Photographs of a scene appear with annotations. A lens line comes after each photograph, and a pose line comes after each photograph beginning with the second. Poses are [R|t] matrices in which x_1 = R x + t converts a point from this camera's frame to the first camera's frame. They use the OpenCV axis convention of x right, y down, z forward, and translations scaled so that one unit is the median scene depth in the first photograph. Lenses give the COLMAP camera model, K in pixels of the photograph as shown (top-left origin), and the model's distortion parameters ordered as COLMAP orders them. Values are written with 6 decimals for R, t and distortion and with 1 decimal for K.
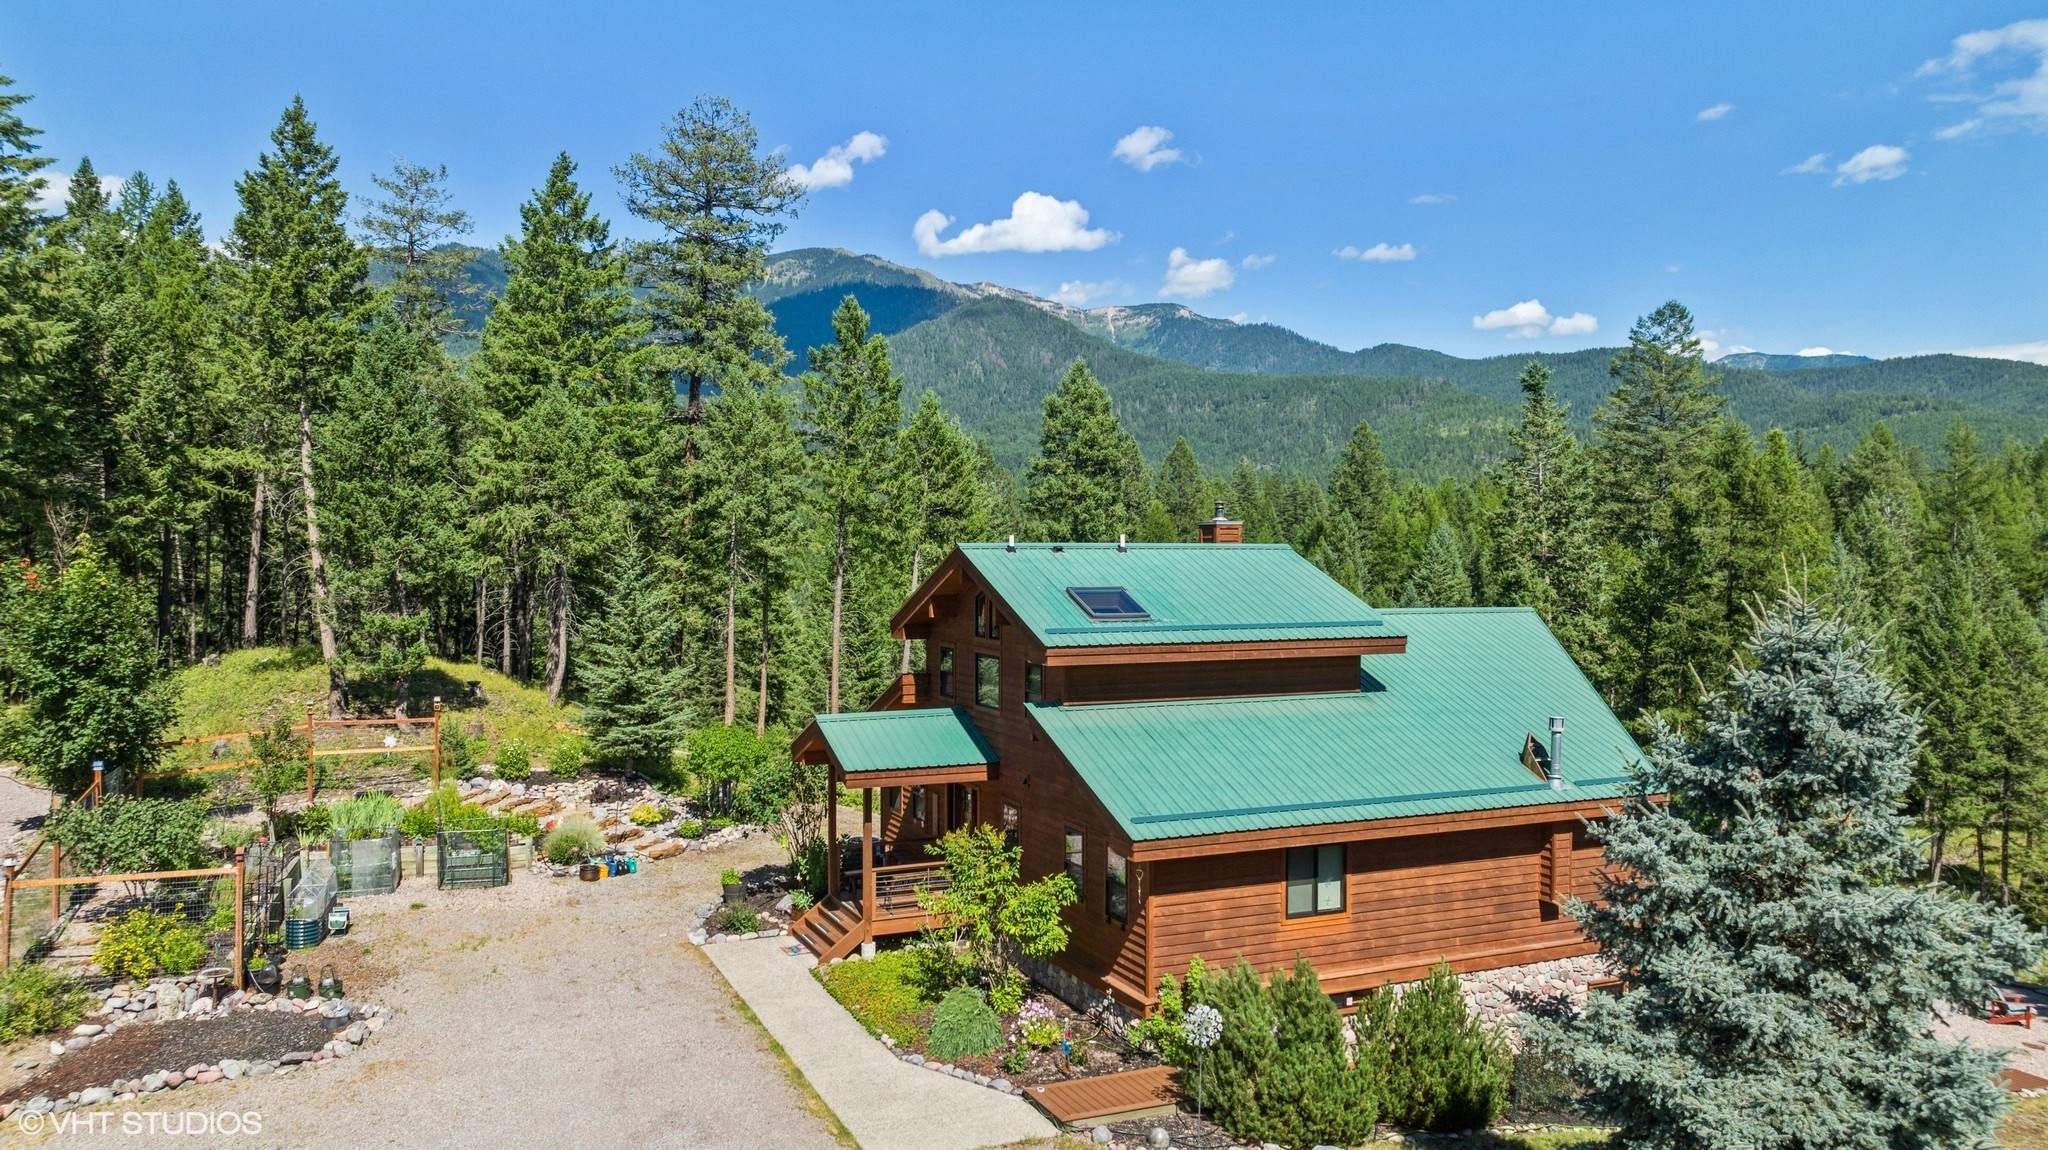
lens RADIAL K [[1445.8, 0, 998.5], [0, 1445.8, 563.7], [0, 0, 1]] dist [-0.031985, 0.040723]
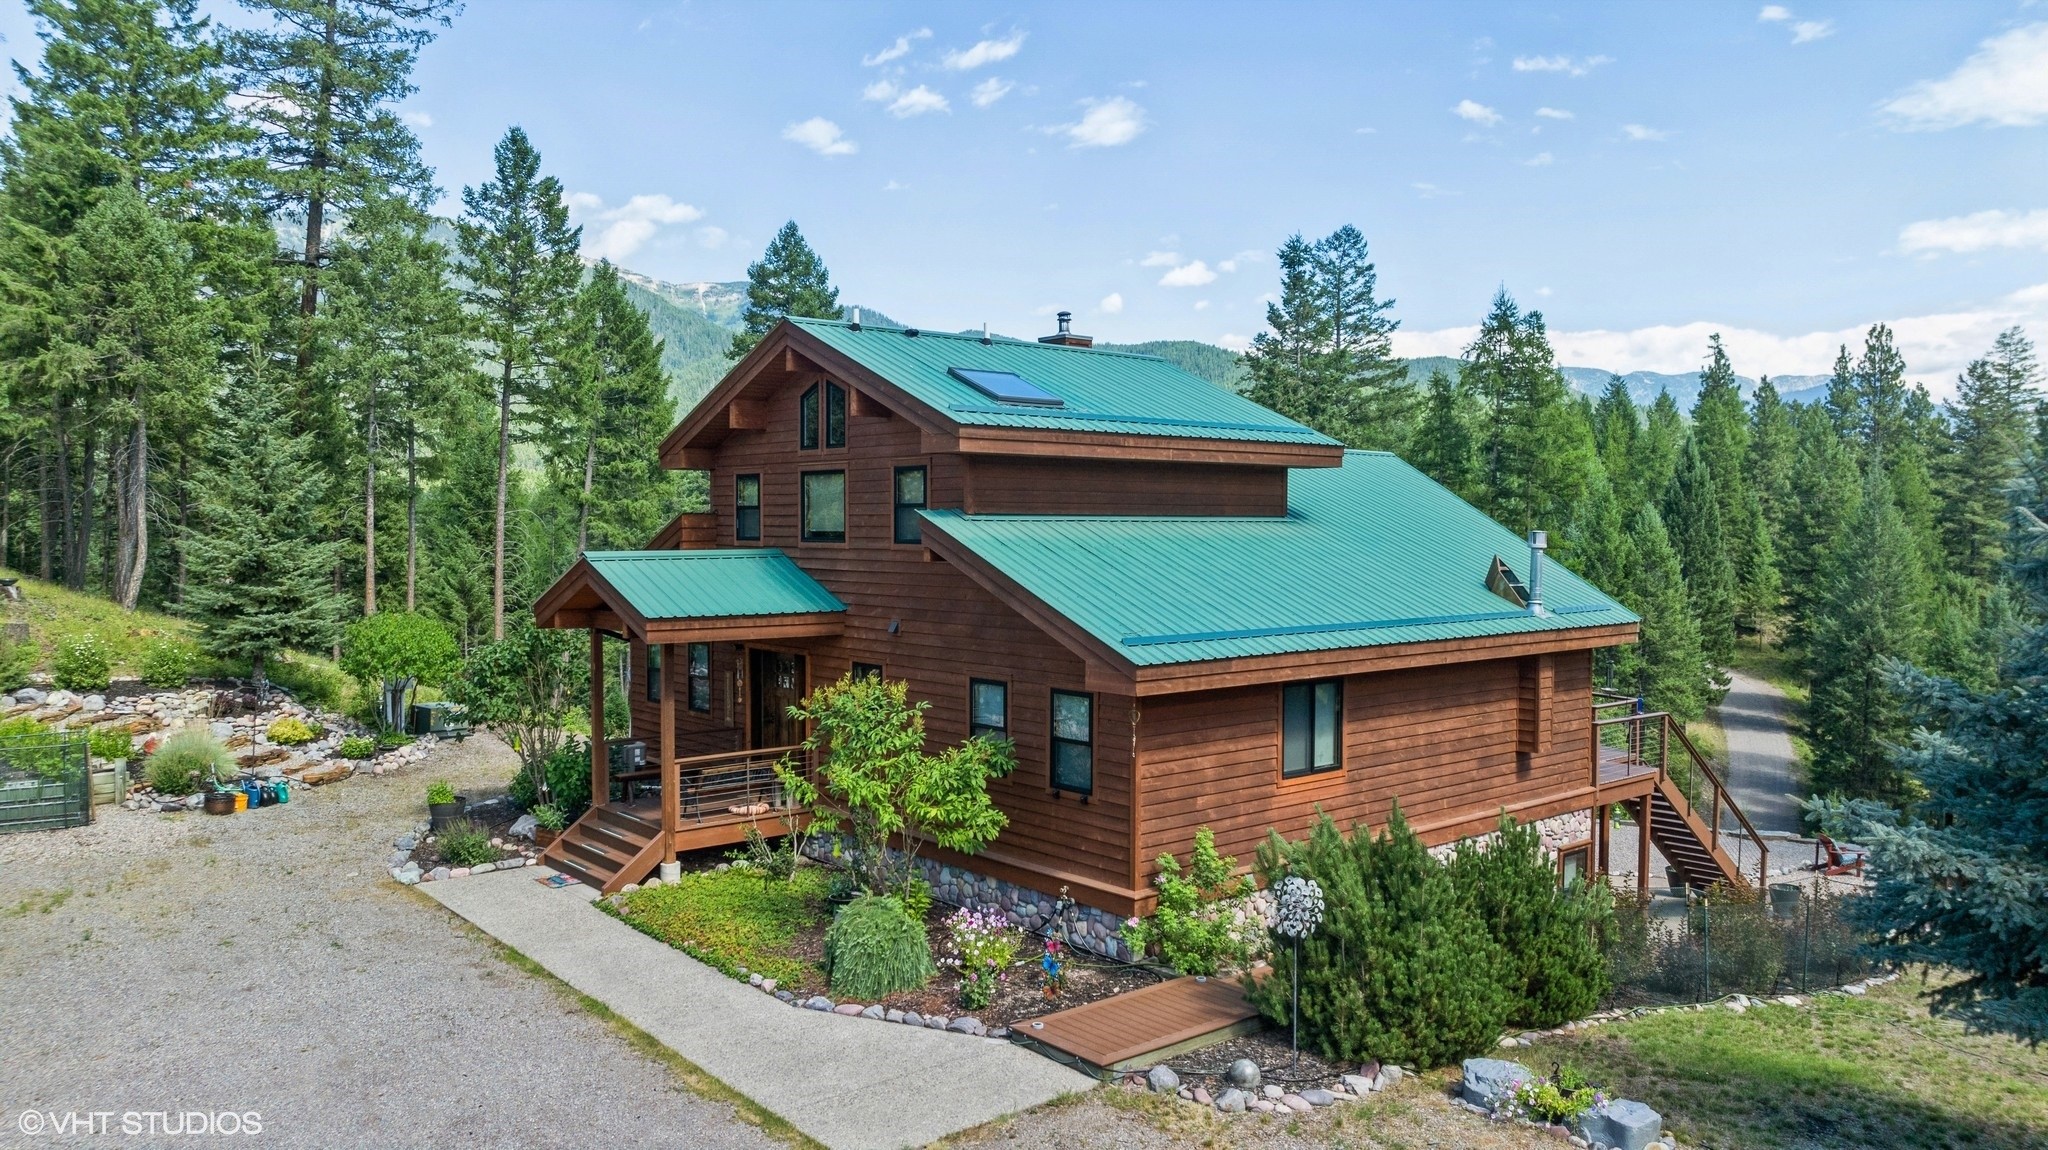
lens RADIAL K [[1445.8, 0, 999.9], [0, 1445.8, 558.3], [0, 0, 1]] dist [-0.031985, 0.040723]
pose [[0.962575, -0.006541, 0.270937, -0.117777], [0.001947, 0.999850, 0.017221, 0.092617], [-0.271009, -0.016049, 0.962443, 0.246108]]
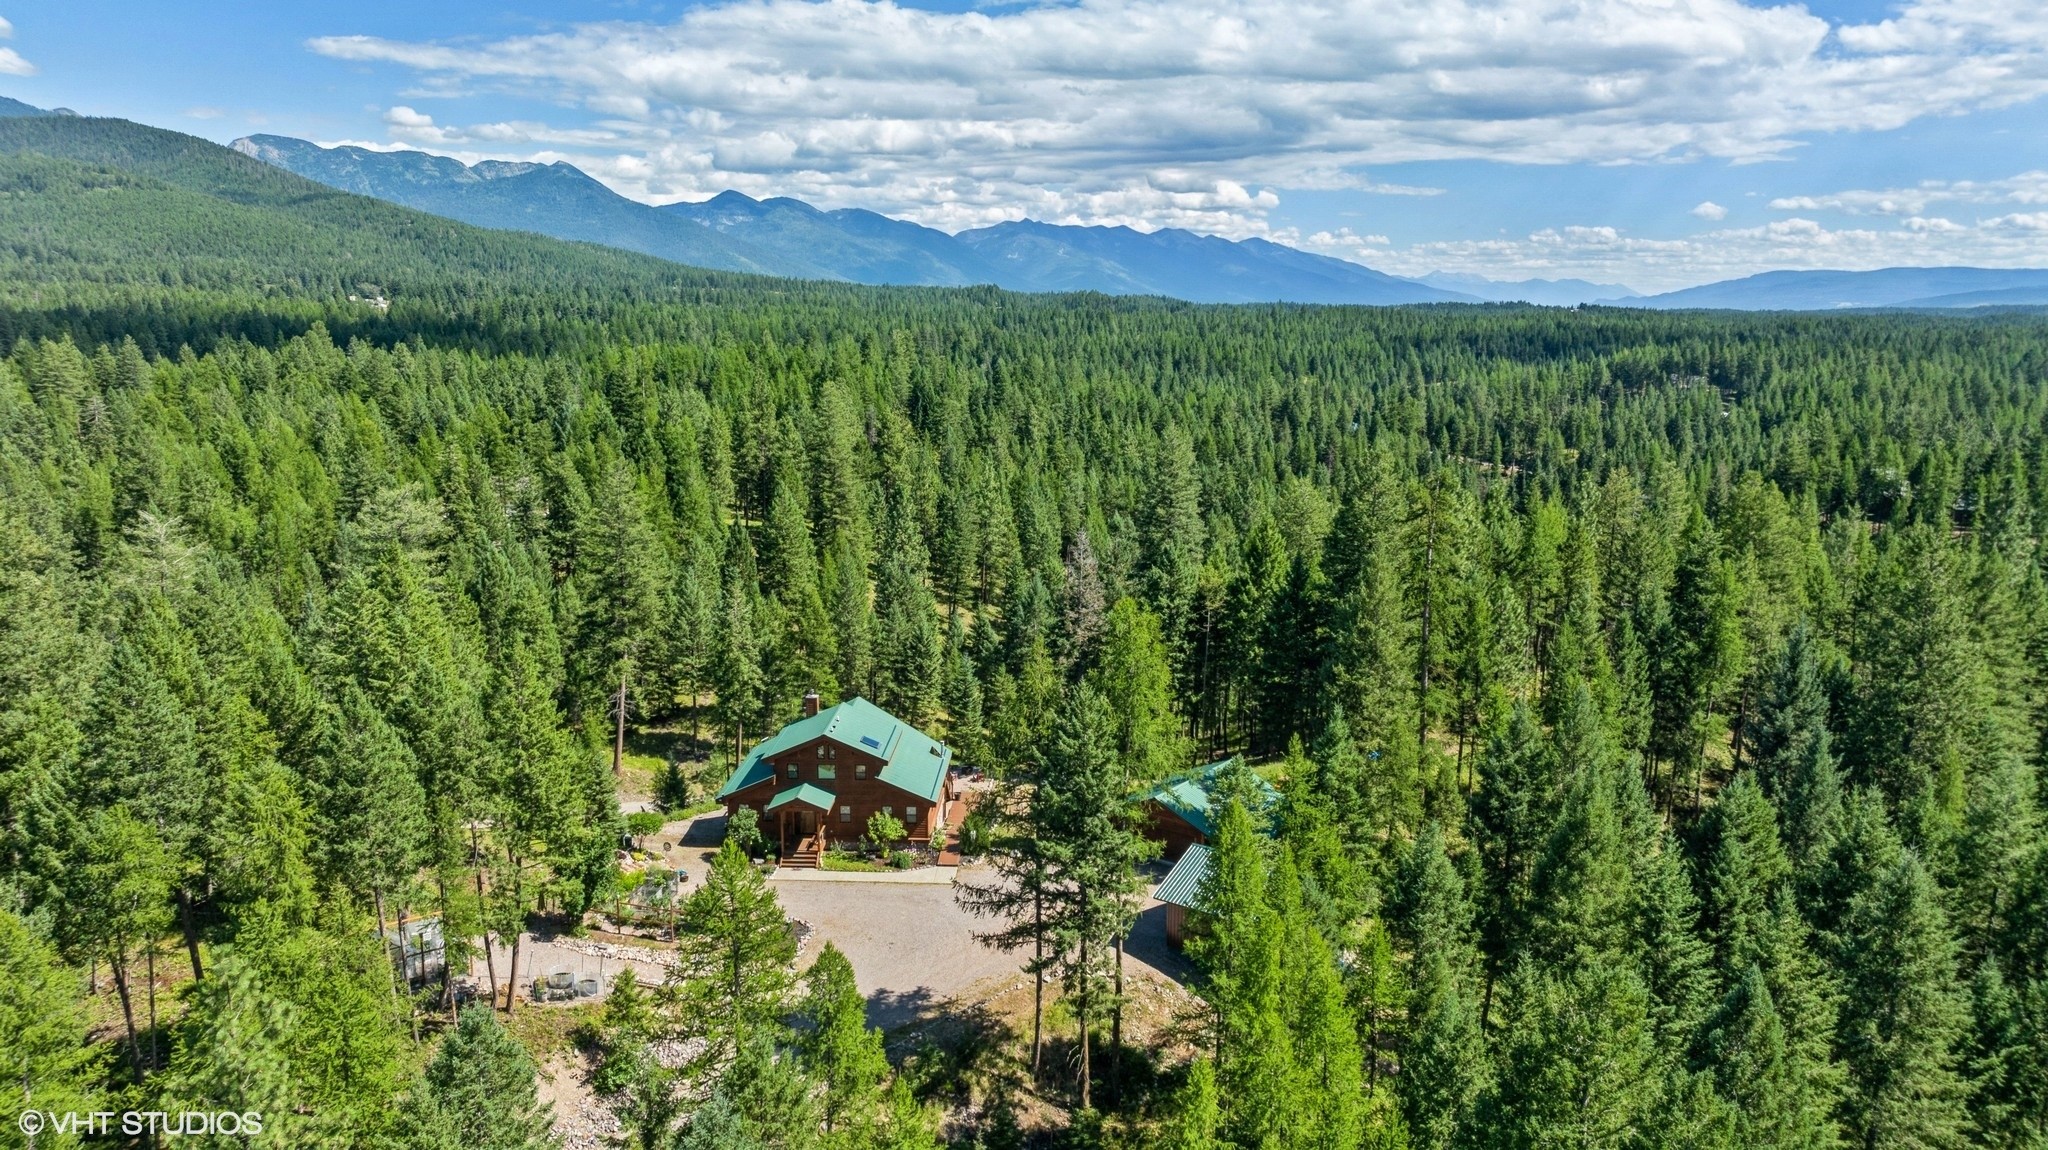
lens RADIAL K [[1554.5, 0, 1025.3], [0, 1554.5, 569.2], [0, 0, 1]] dist [0.001602, -0.016998]
pose [[0.455568, -0.173104, 0.873208, -2.690459], [0.012007, 0.982017, 0.188410, -0.986504], [-0.890120, -0.075349, 0.449454, -0.912424]]
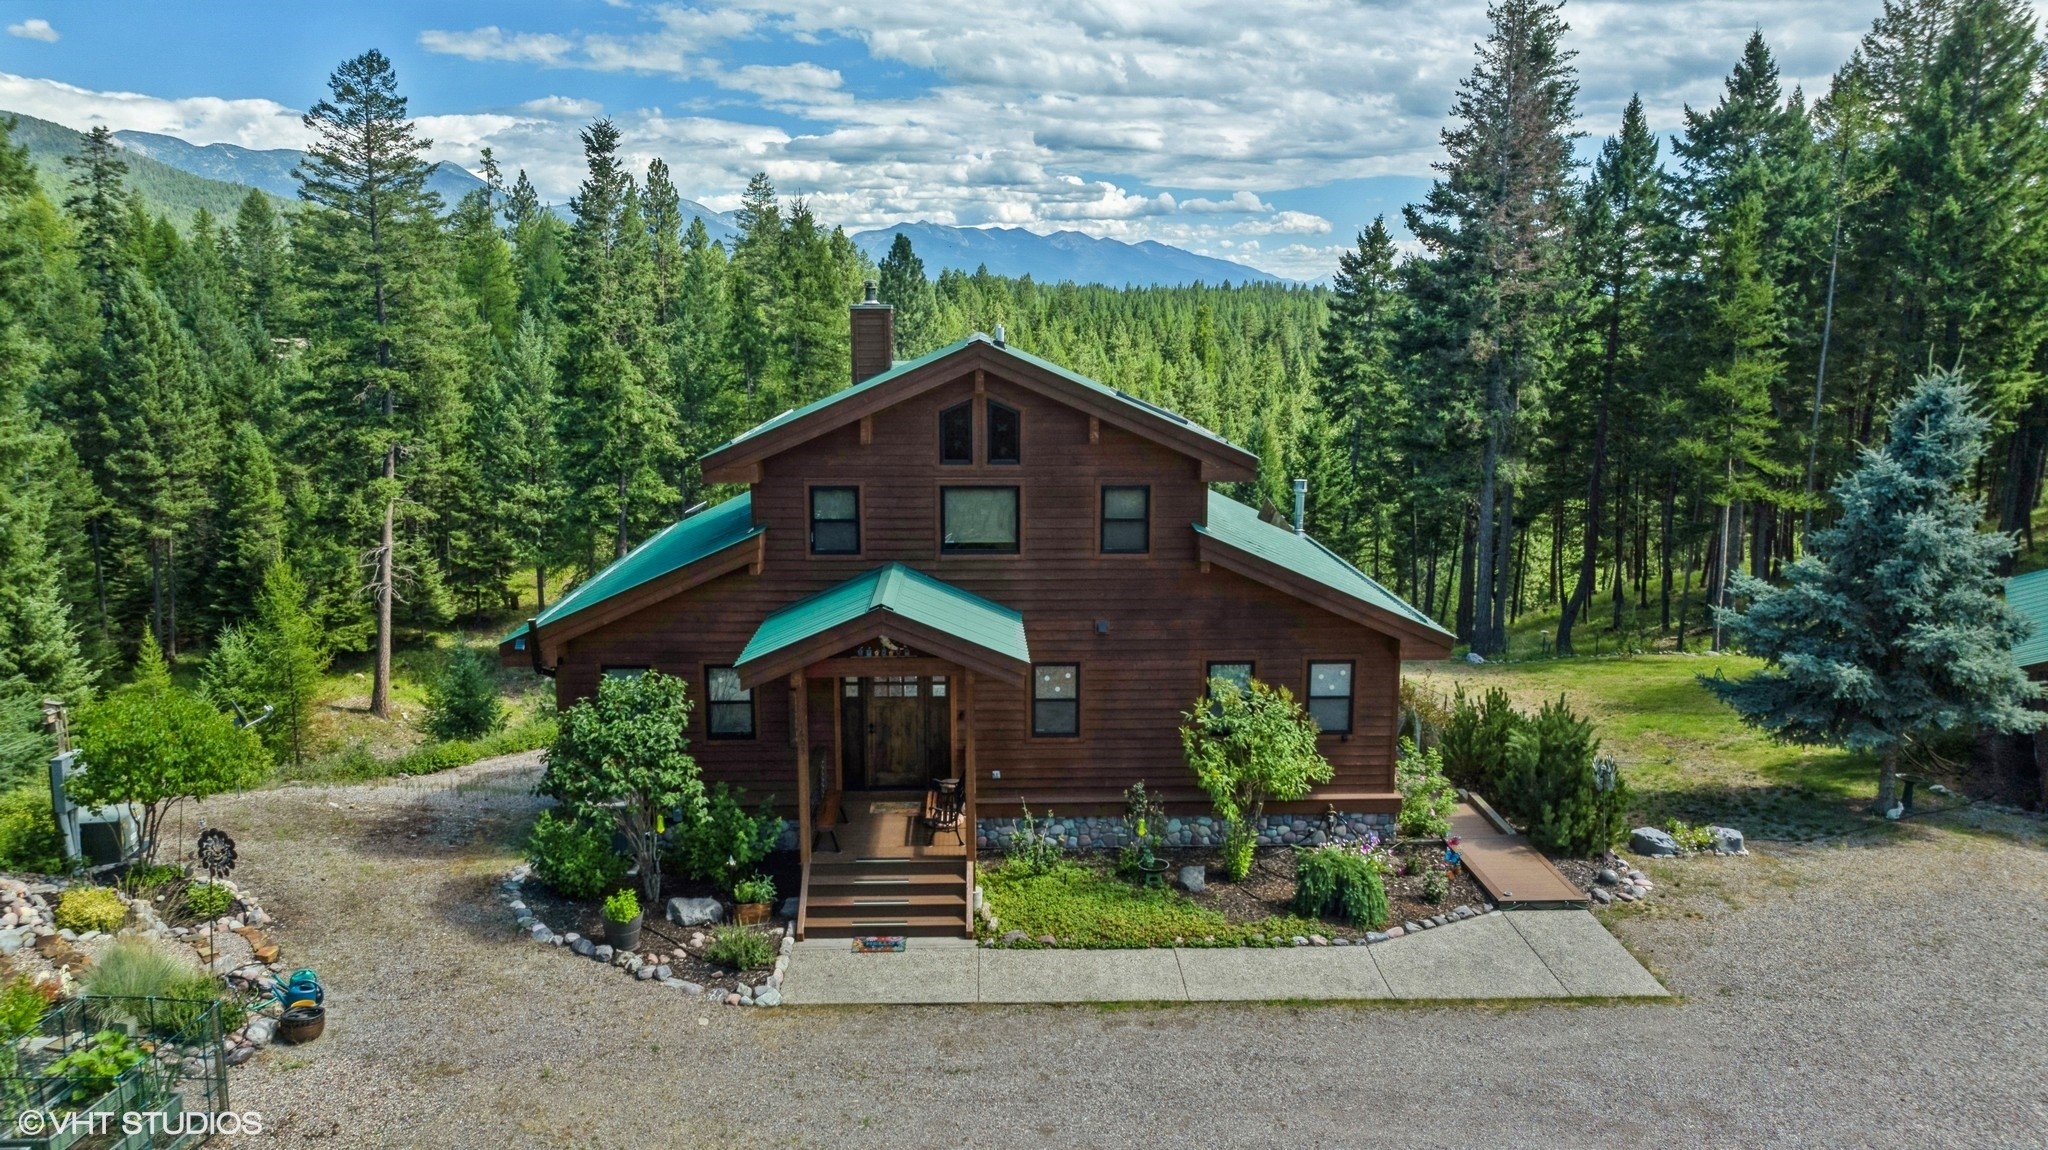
lens RADIAL K [[1445.8, 0, 1015.8], [0, 1445.8, 575.1], [0, 0, 1]] dist [-0.031985, 0.040723]
pose [[0.386503, -0.168267, 0.906809, -0.679829], [0.010541, 0.983958, 0.178090, -0.025422], [-0.922228, -0.059273, 0.382076, 0.658629]]
